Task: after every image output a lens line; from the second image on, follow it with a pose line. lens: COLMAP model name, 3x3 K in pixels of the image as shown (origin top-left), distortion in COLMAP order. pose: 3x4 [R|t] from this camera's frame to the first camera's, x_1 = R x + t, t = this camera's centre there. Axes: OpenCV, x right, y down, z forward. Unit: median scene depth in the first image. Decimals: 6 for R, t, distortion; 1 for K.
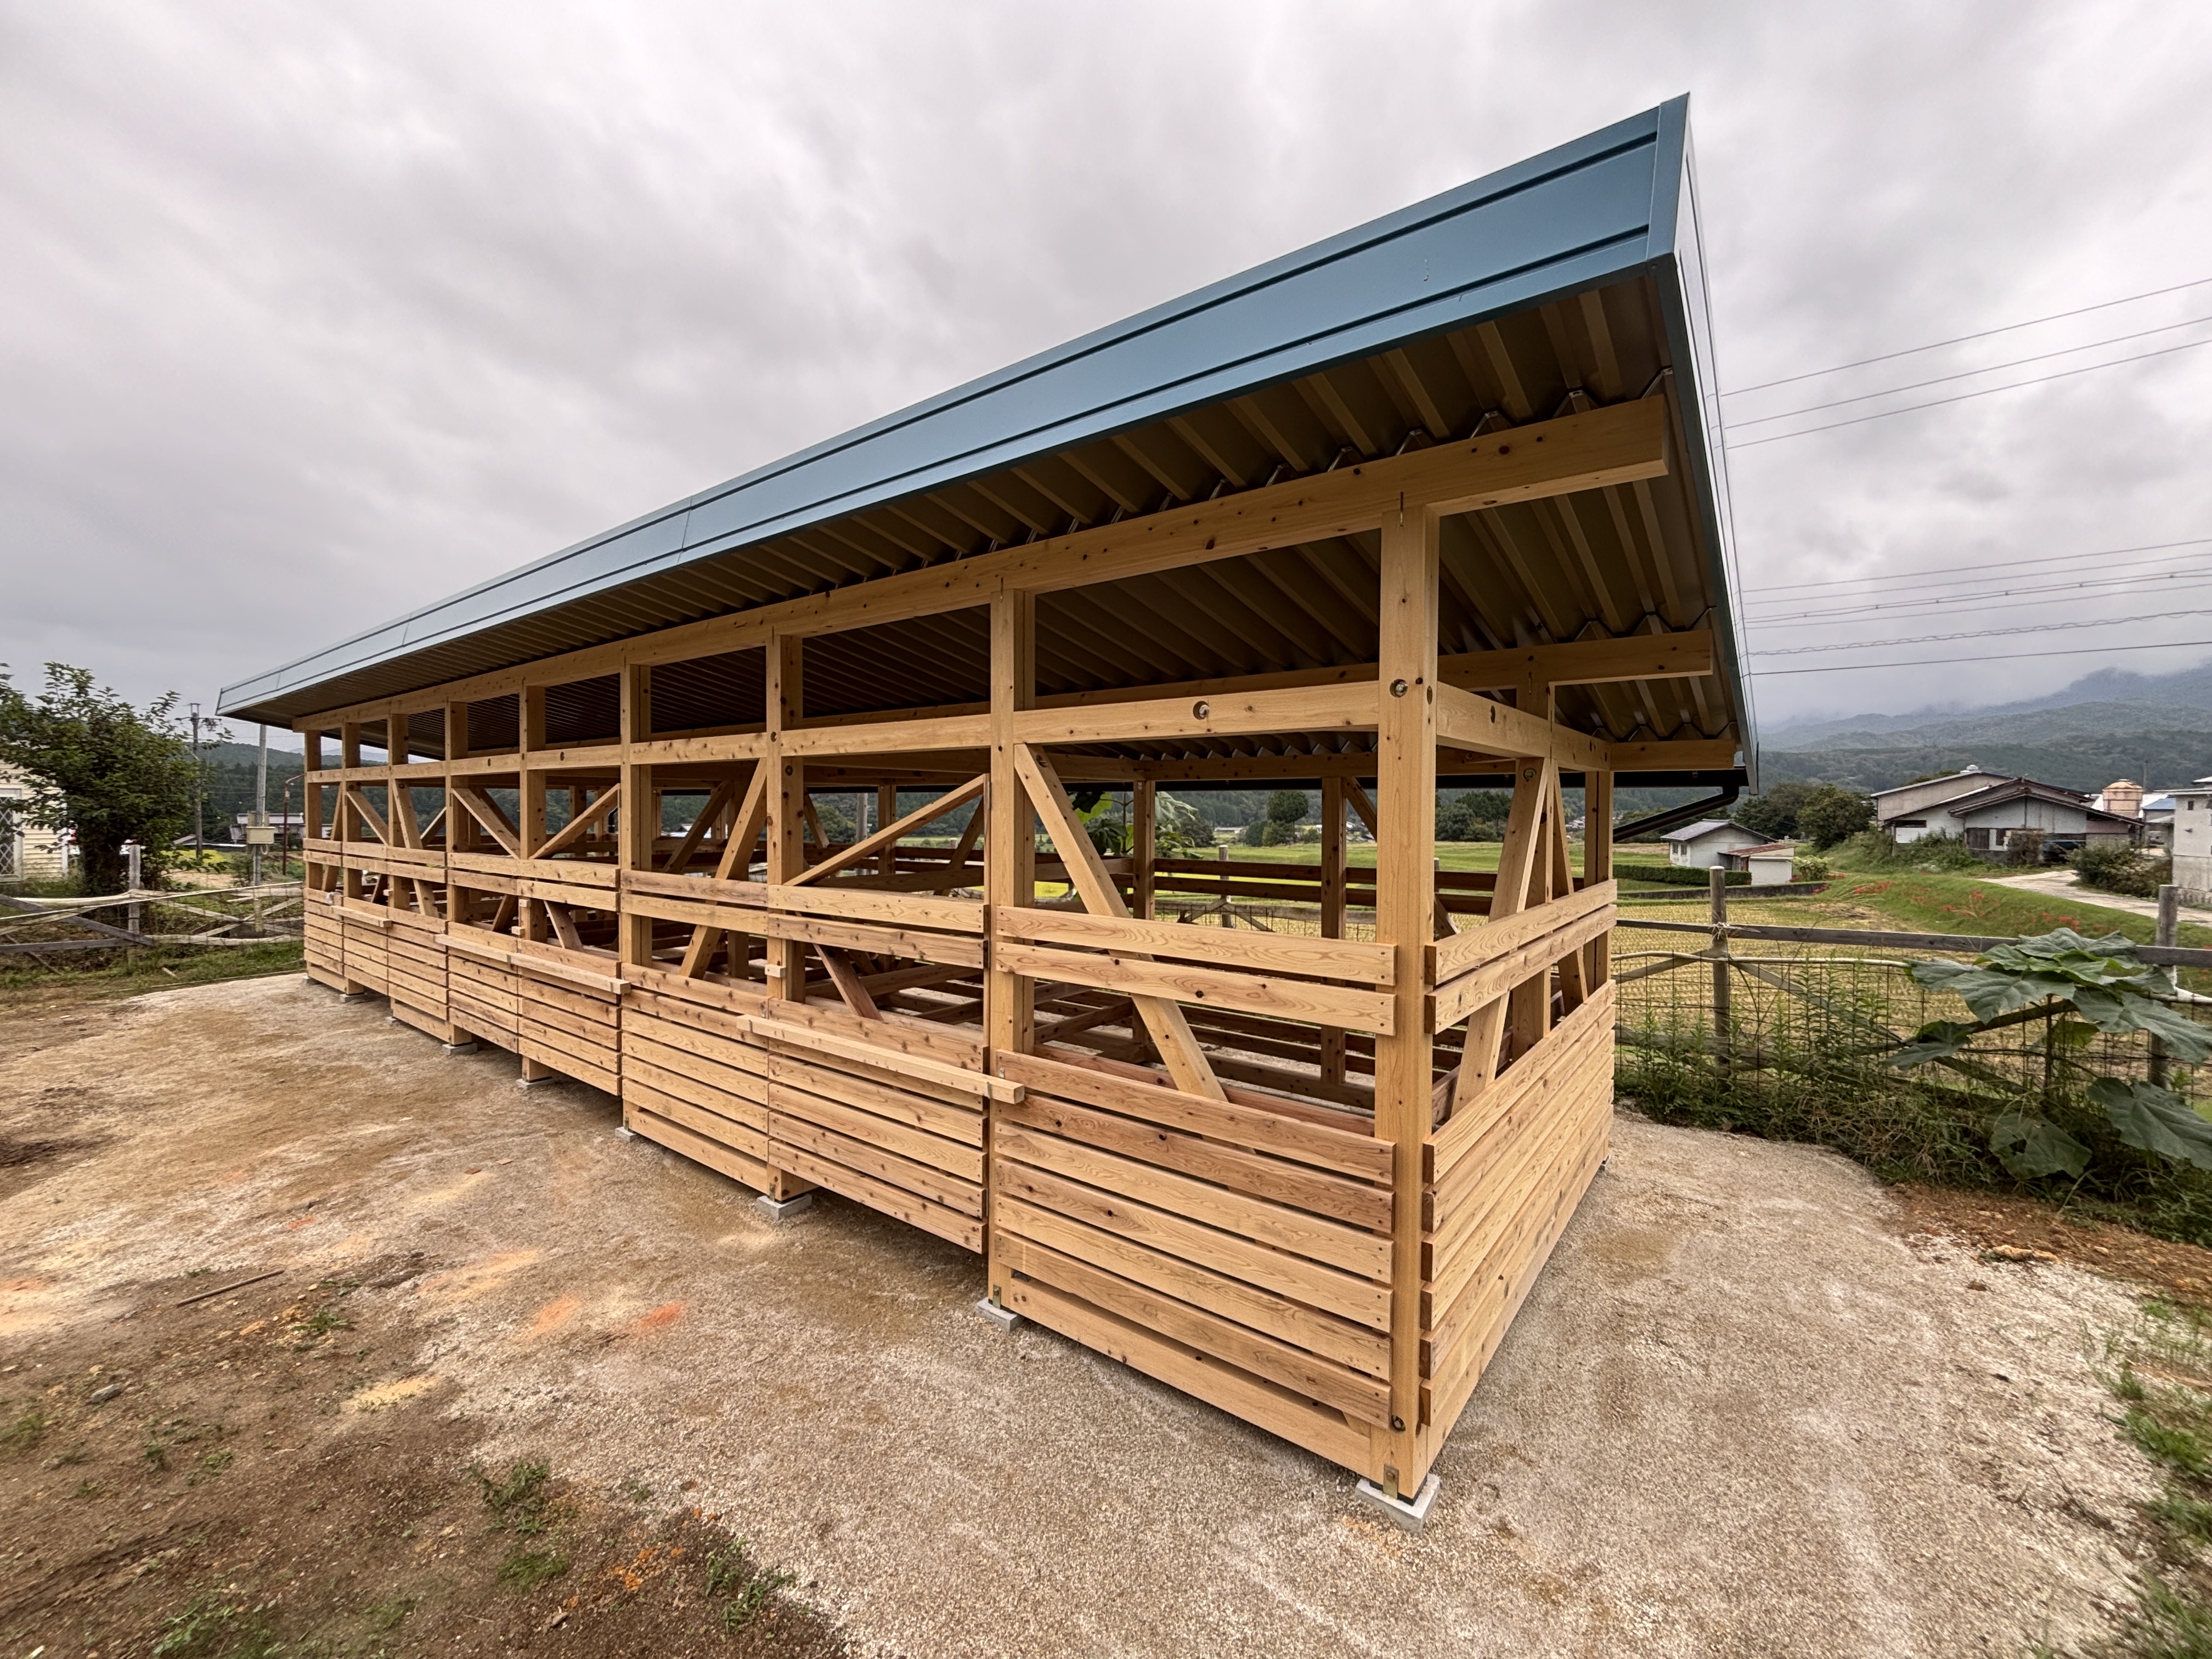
lens RADIAL K [[897.3, 0, 1106.0], [0, 897.3, 829.5], [0, 0, 1]] dist [0.000495, 0.000707]
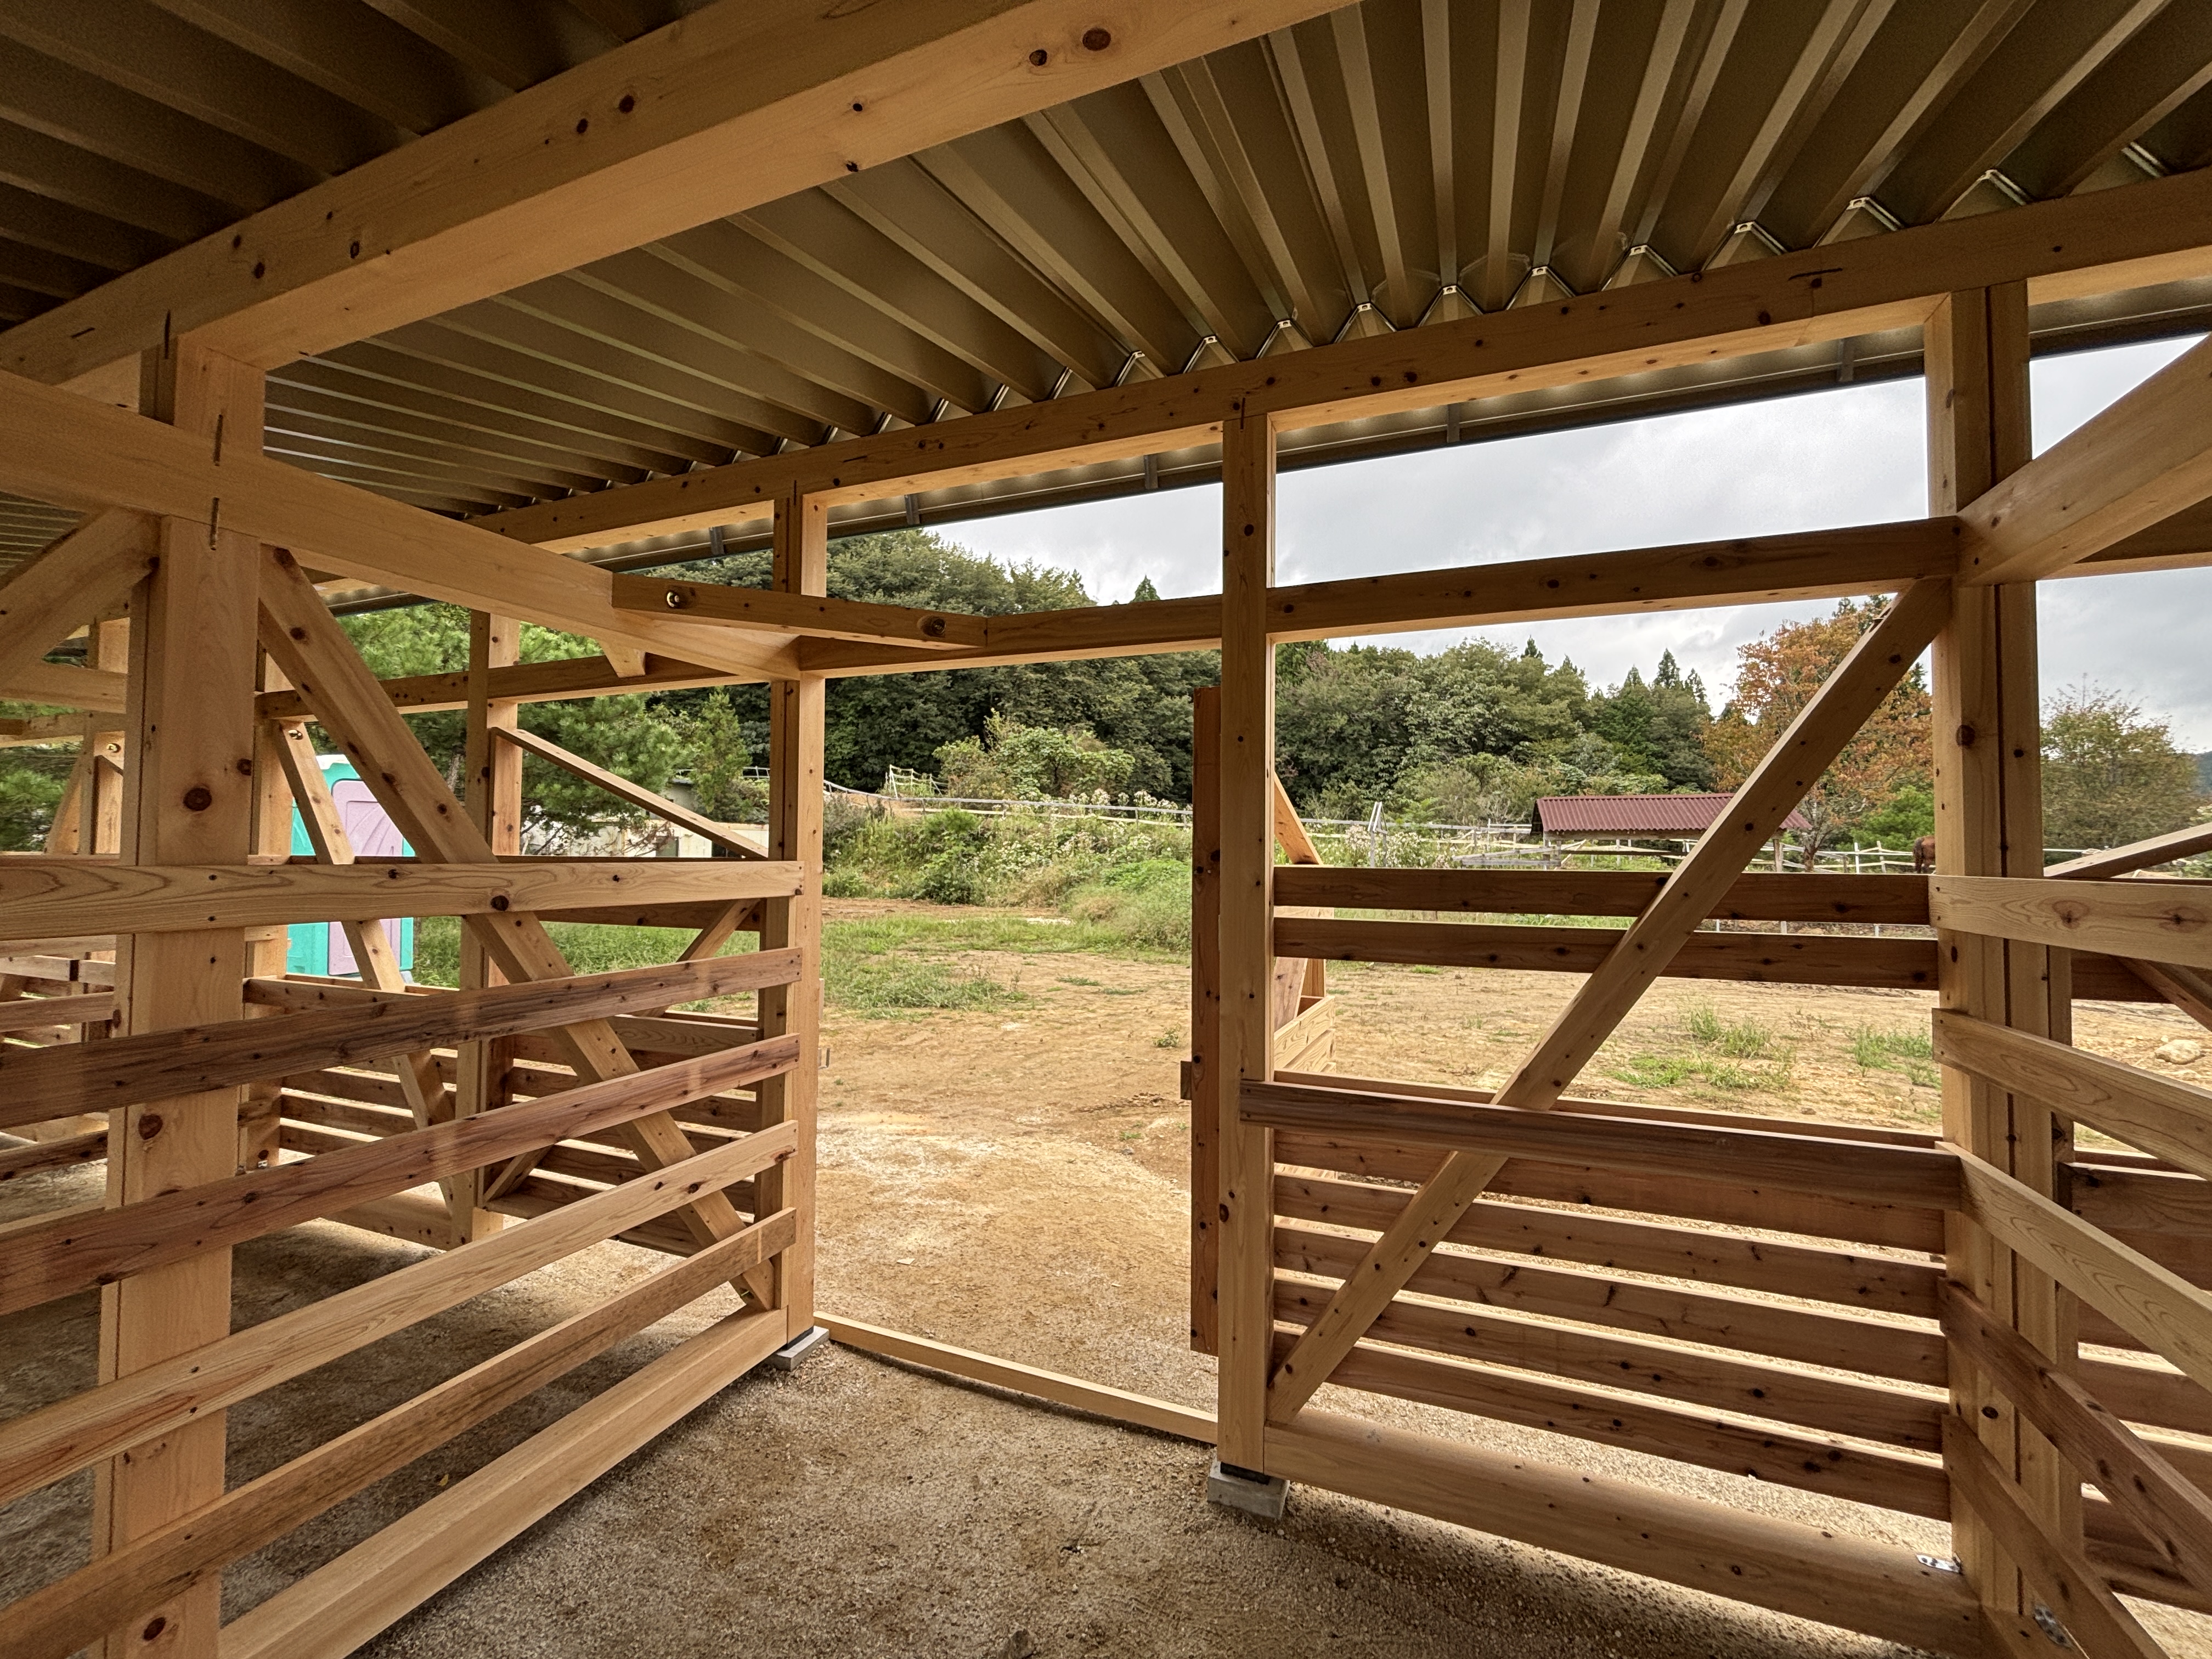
lens RADIAL K [[897.3, 0, 1106.0], [0, 897.3, 829.5], [0, 0, 1]] dist [0.000495, 0.000707]
pose [[-0.961399, -0.020292, -0.274409, -1.010103], [-0.018963, 0.999792, -0.007495, 0.025859], [0.274504, -0.002002, -0.961584, 2.284890]]
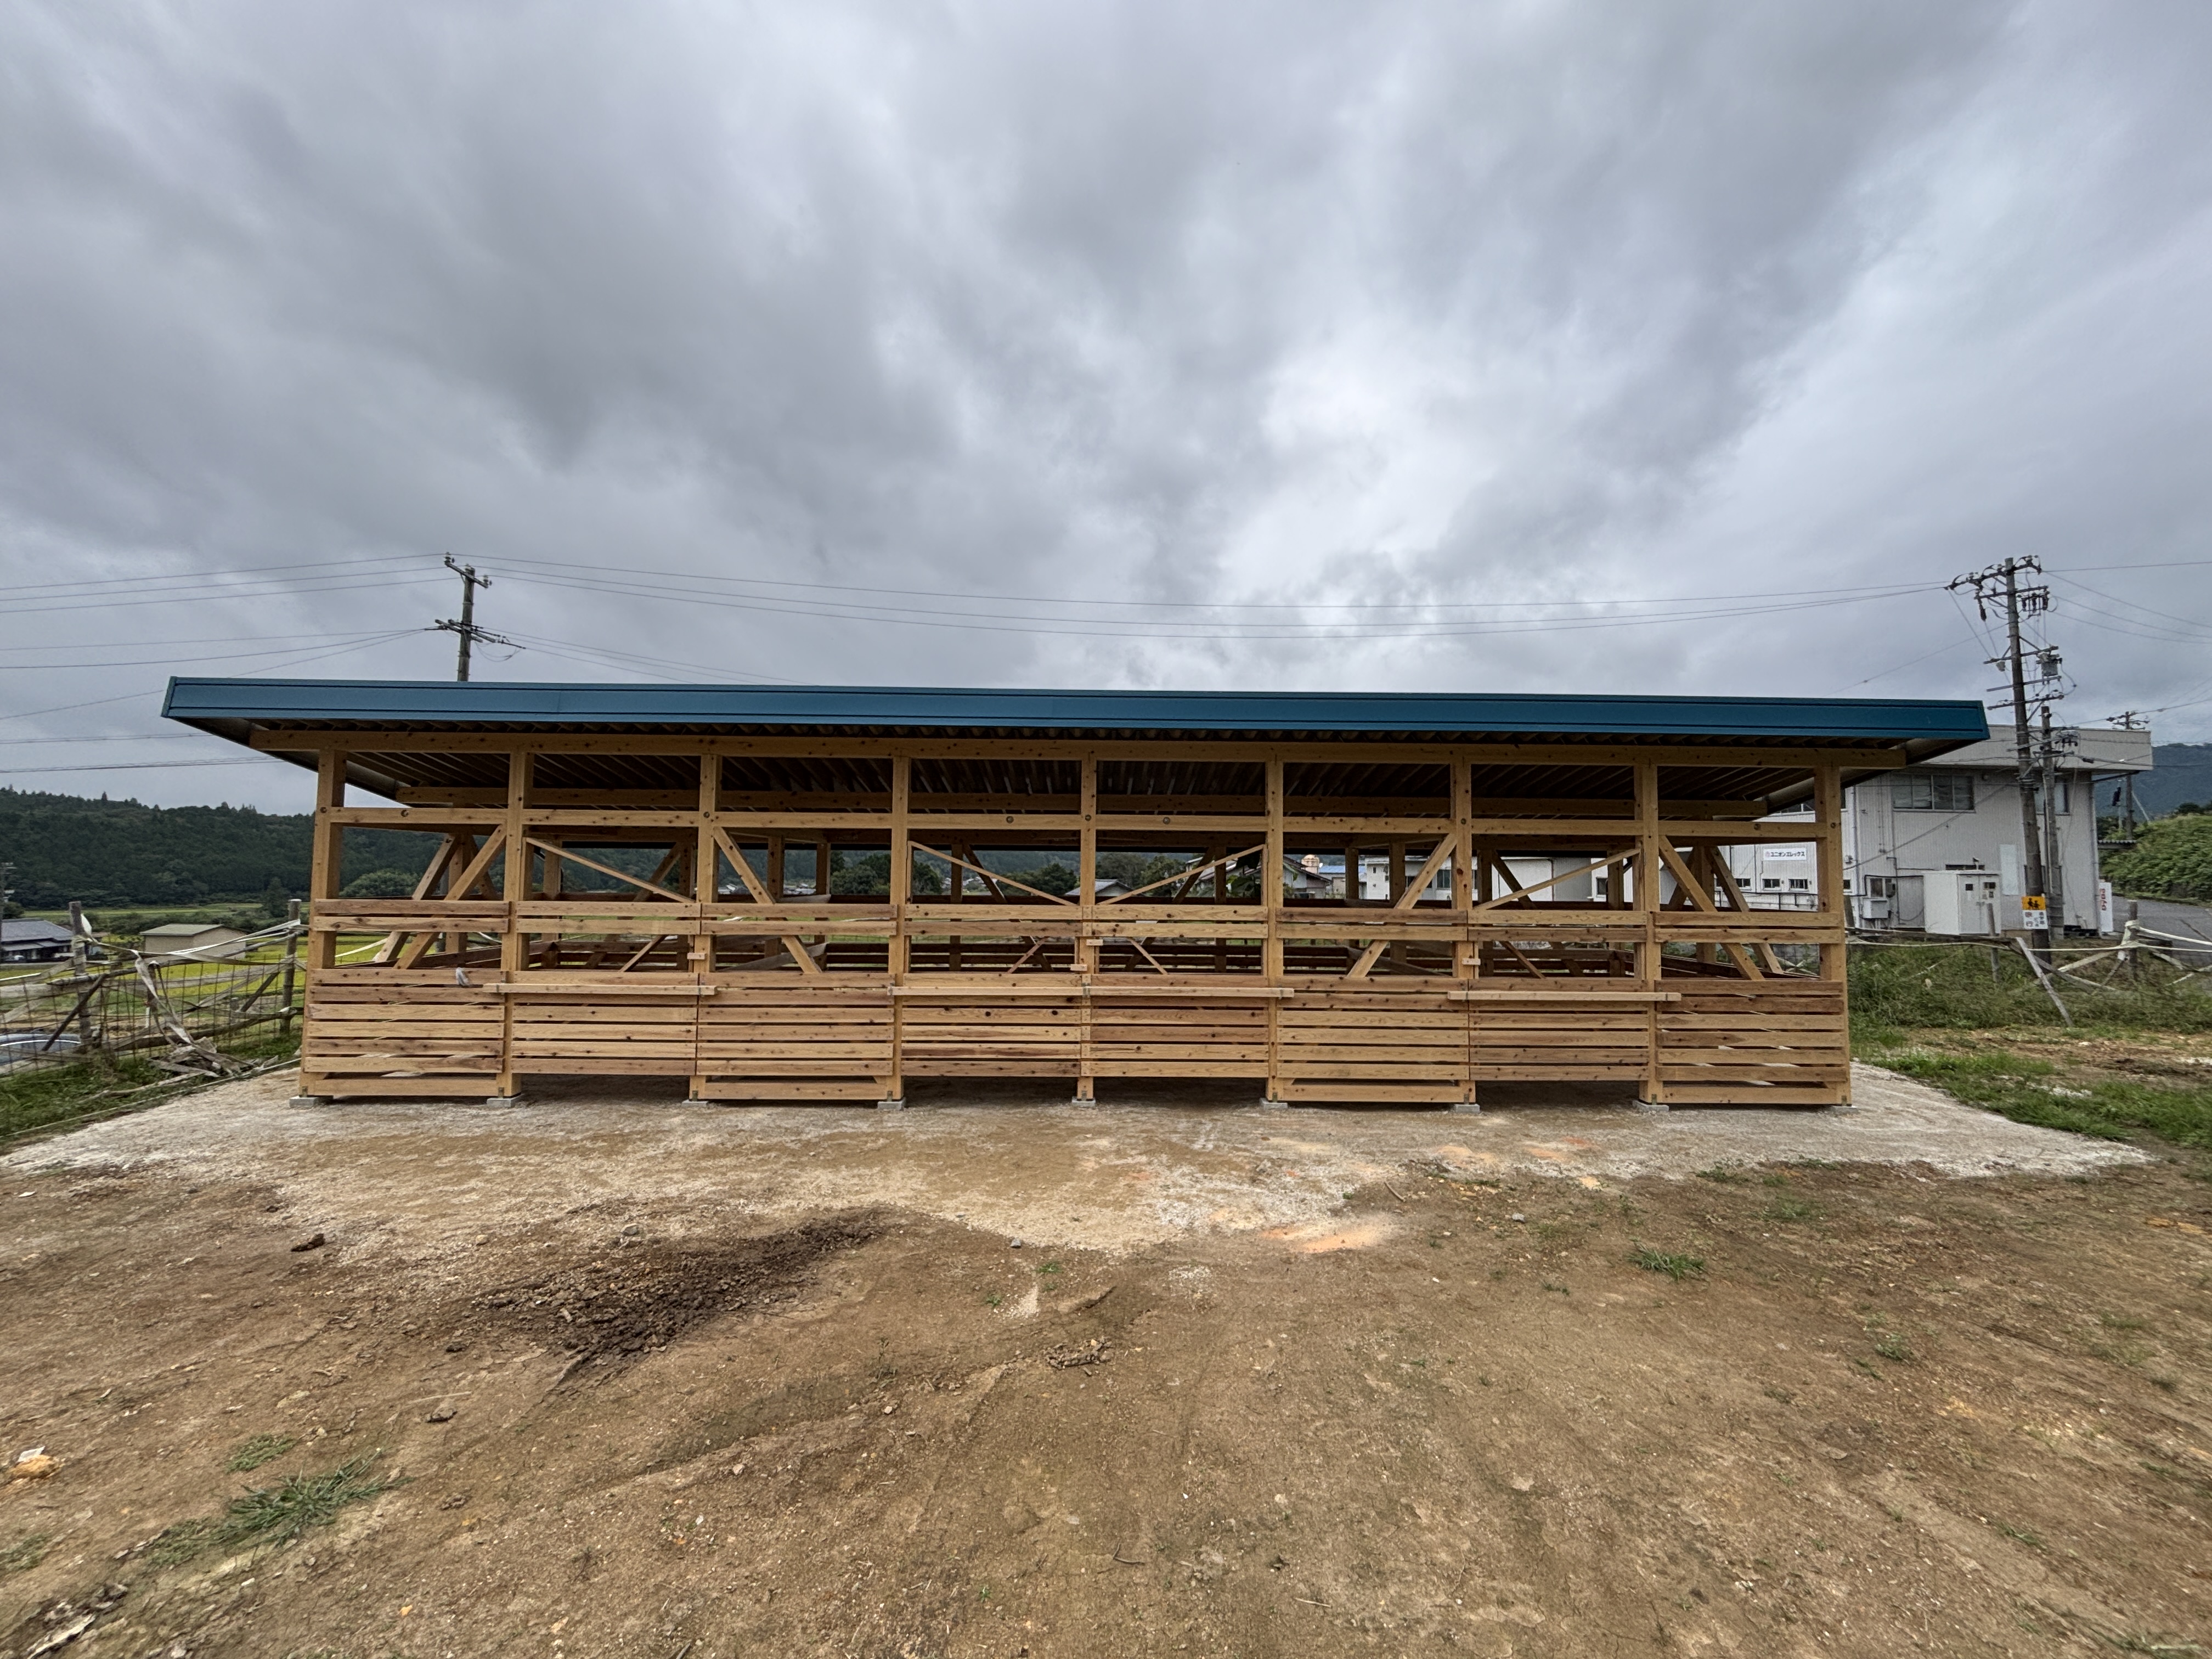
lens RADIAL K [[897.3, 0, 1106.0], [0, 897.3, 829.5], [0, 0, 1]] dist [0.000495, 0.000707]
pose [[0.778025, 0.034404, 0.627291, -2.050791], [0.008620, 0.997821, -0.065417, 0.015371], [-0.628175, 0.056303, 0.776033, 0.121928]]
